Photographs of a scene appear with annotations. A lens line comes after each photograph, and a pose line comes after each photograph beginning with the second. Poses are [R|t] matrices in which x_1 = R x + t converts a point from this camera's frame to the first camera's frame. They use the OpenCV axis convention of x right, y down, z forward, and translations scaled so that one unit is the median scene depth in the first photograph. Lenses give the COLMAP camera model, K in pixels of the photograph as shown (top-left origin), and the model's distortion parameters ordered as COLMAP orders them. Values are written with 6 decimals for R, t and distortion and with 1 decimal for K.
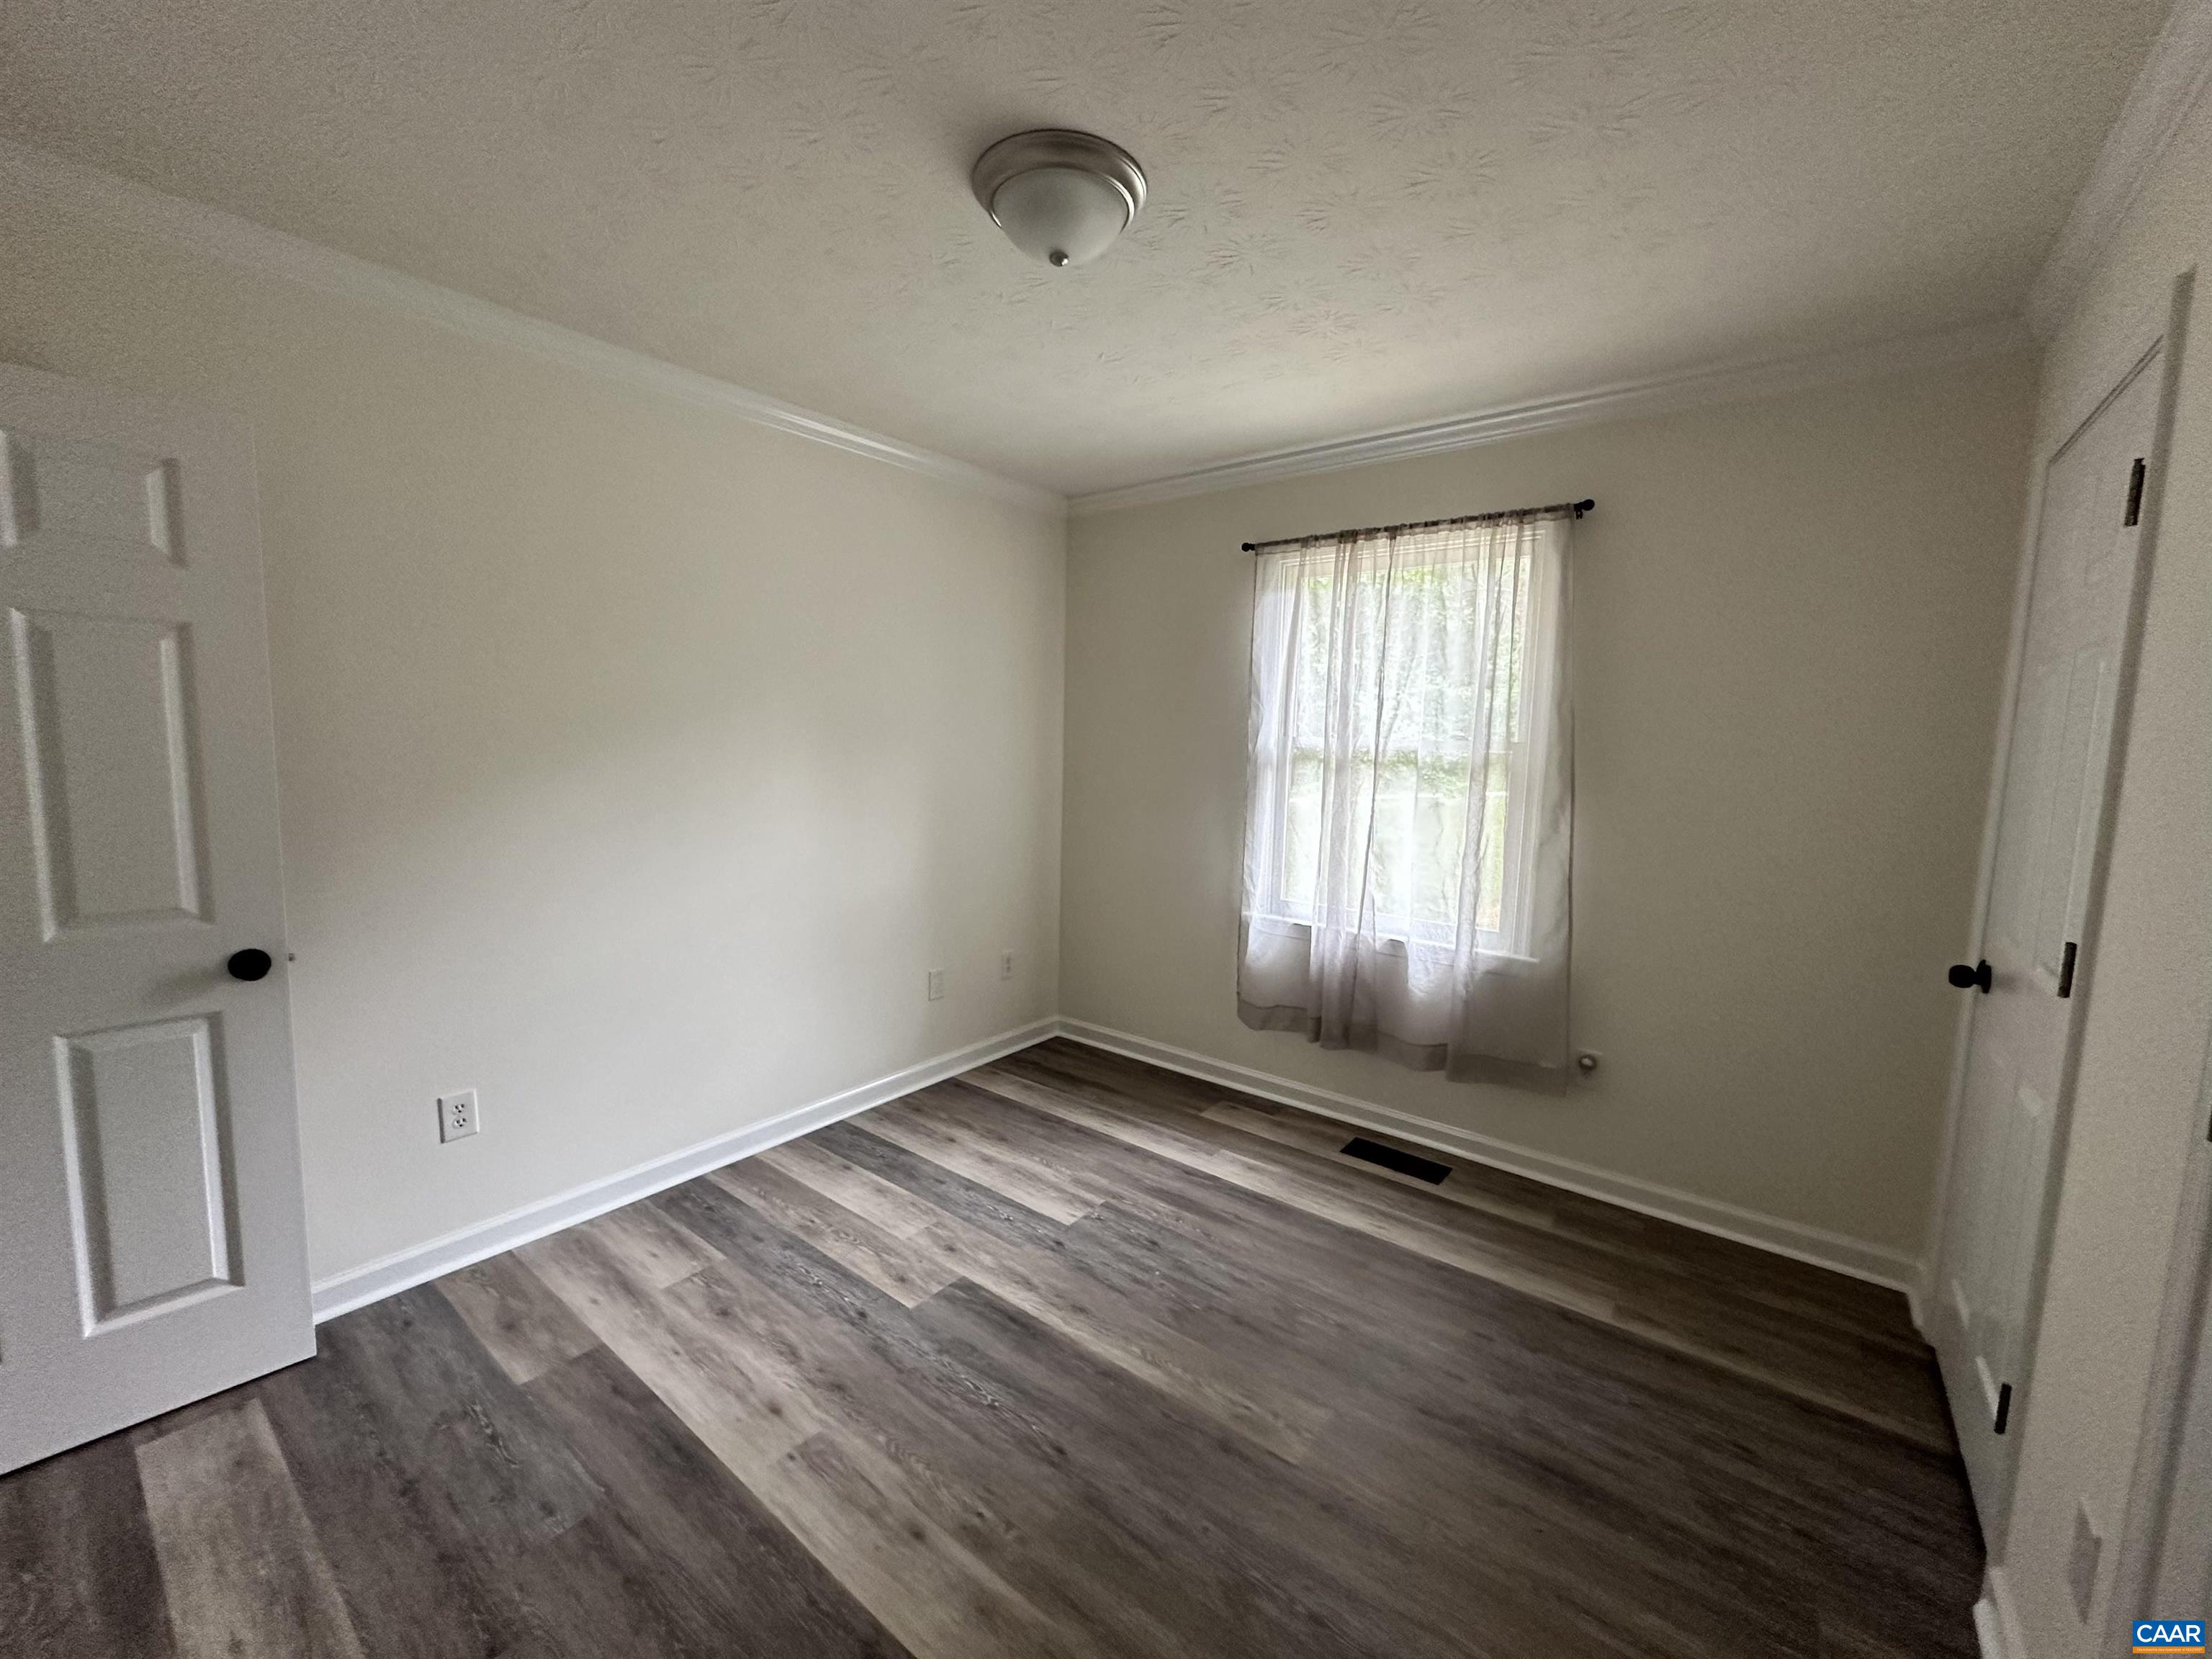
lens RADIAL K [[884.2, 0, 1100.7], [0, 884.2, 782.3], [0, 0, 1]] dist [-0.001001, -0.000225]
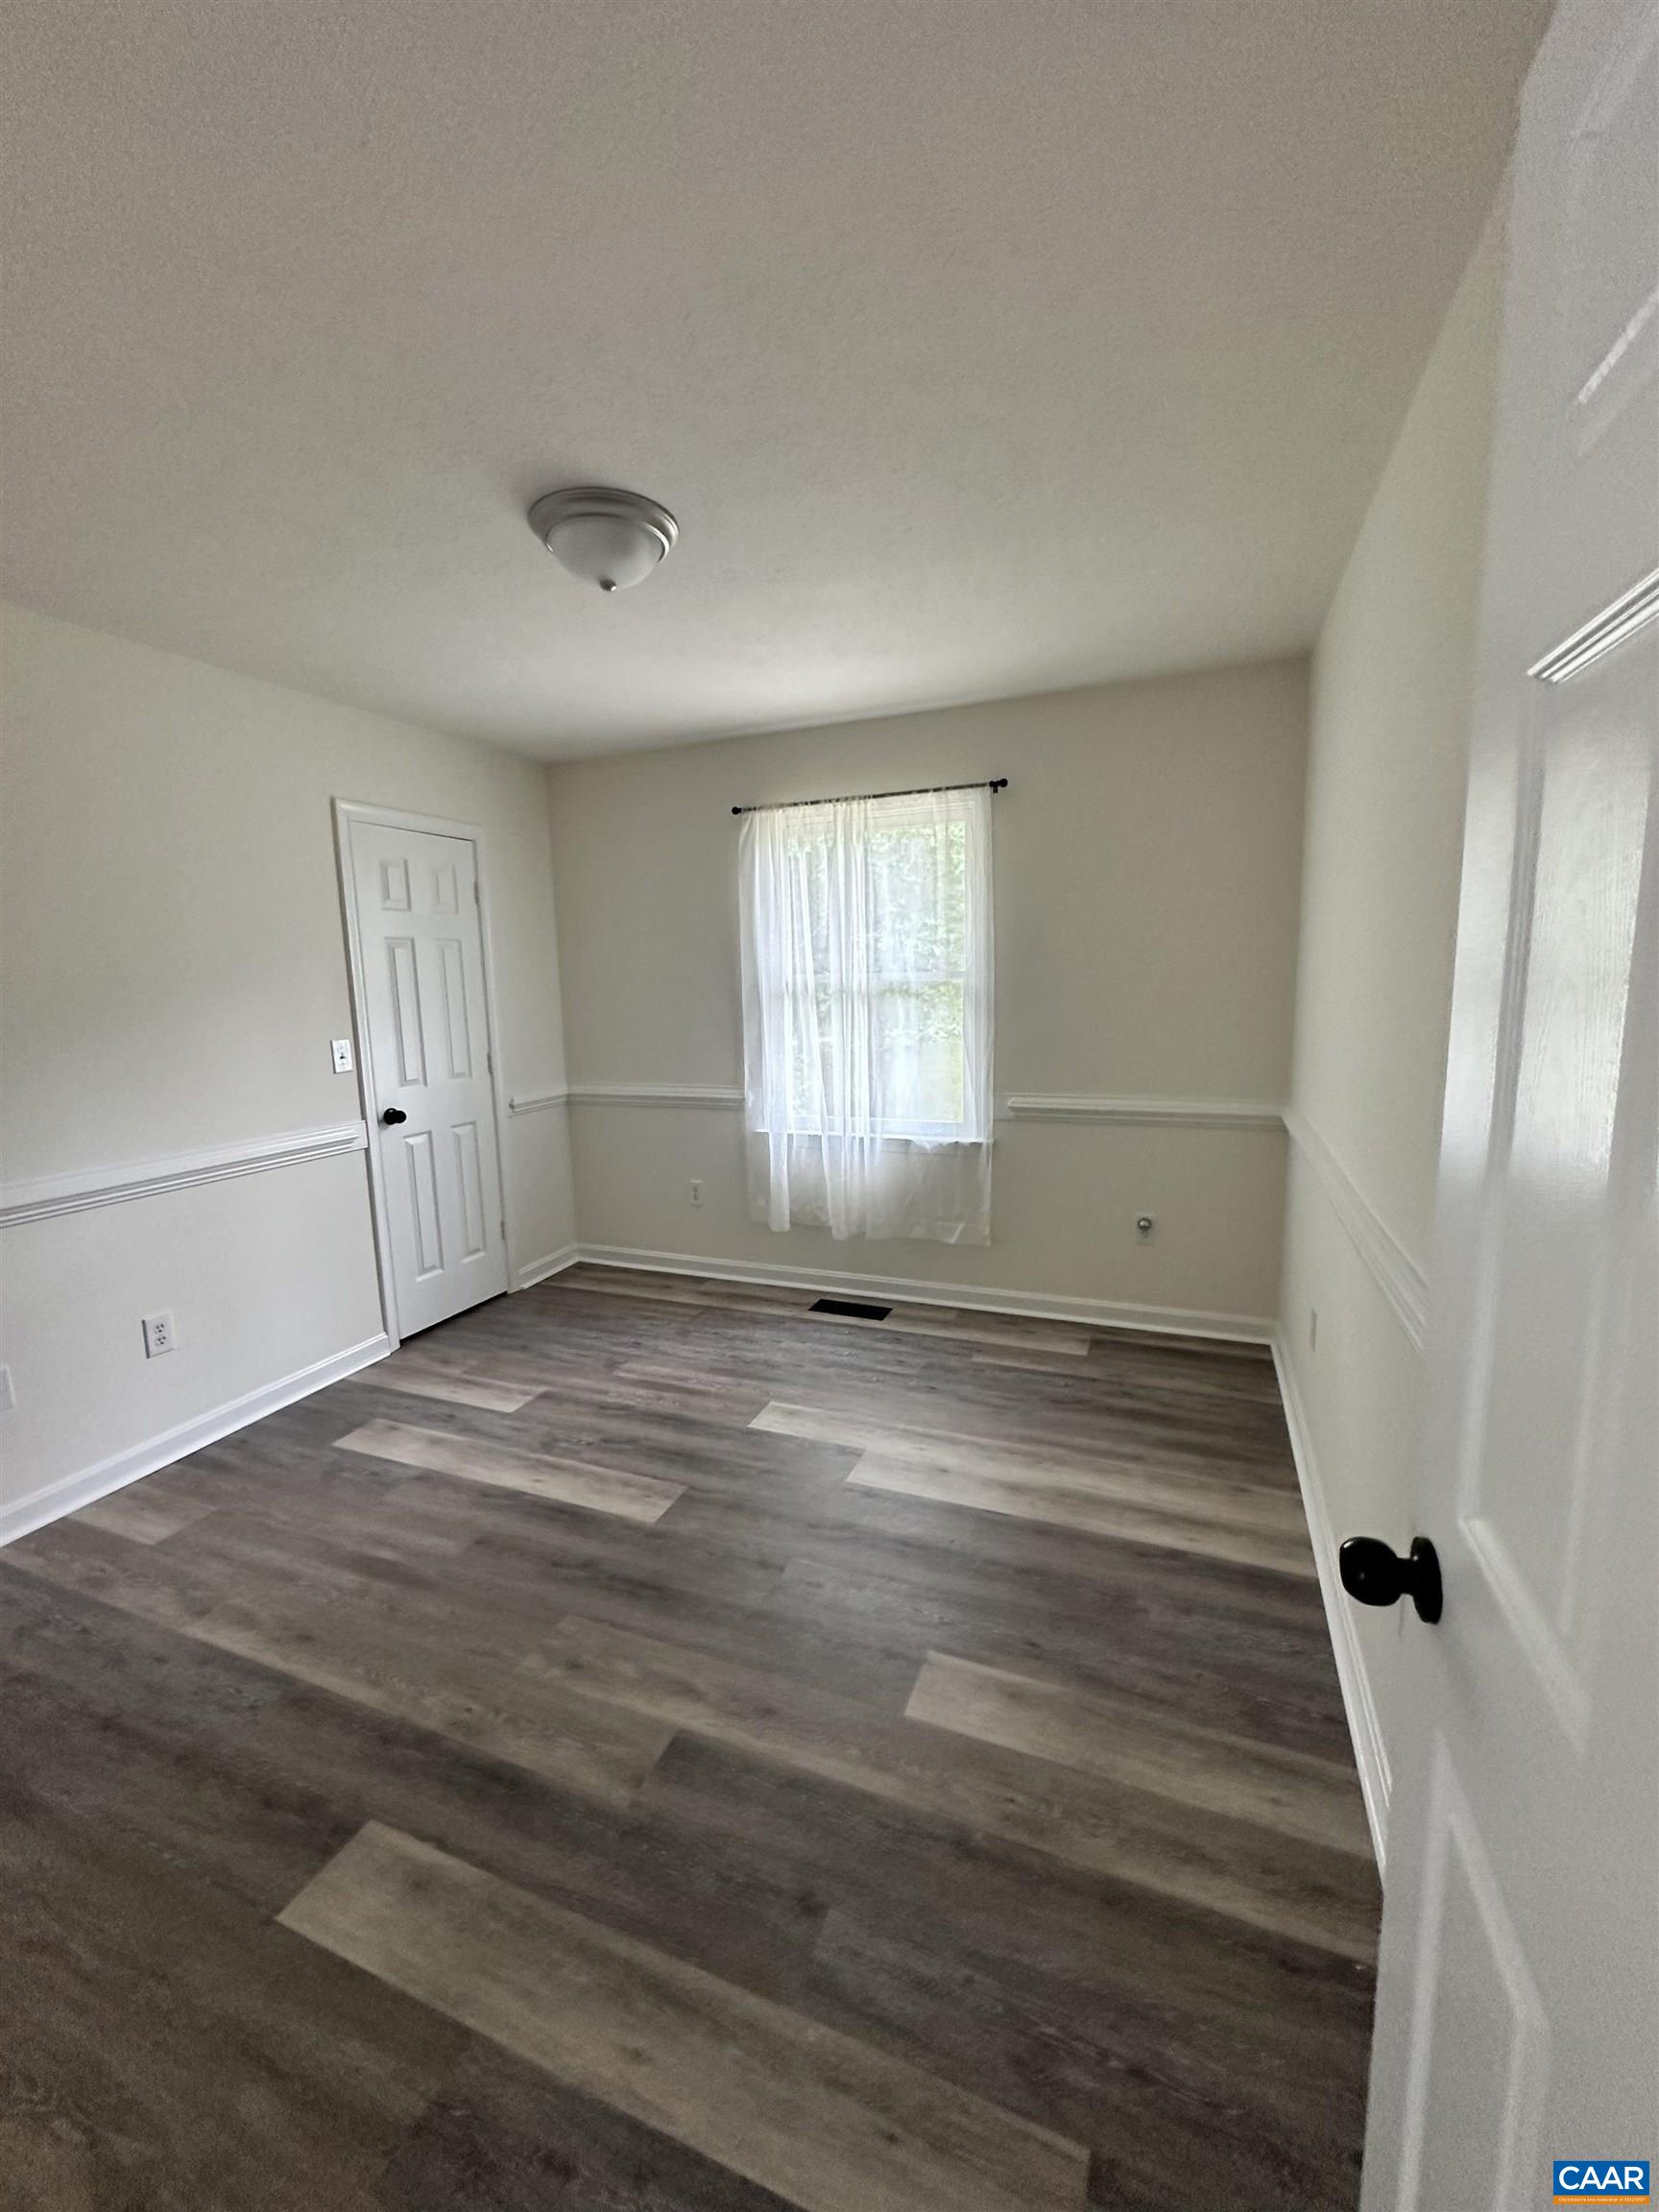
lens RADIAL K [[876.5, 0, 801.6], [0, 876.5, 1104.7], [0, 0, 1]] dist [0.000580, -0.000042]
pose [[0.959949, -0.080144, 0.268466, -0.092233], [0.054685, 0.993381, 0.101015, 0.002148], [-0.274785, -0.082288, 0.957978, -0.148879]]
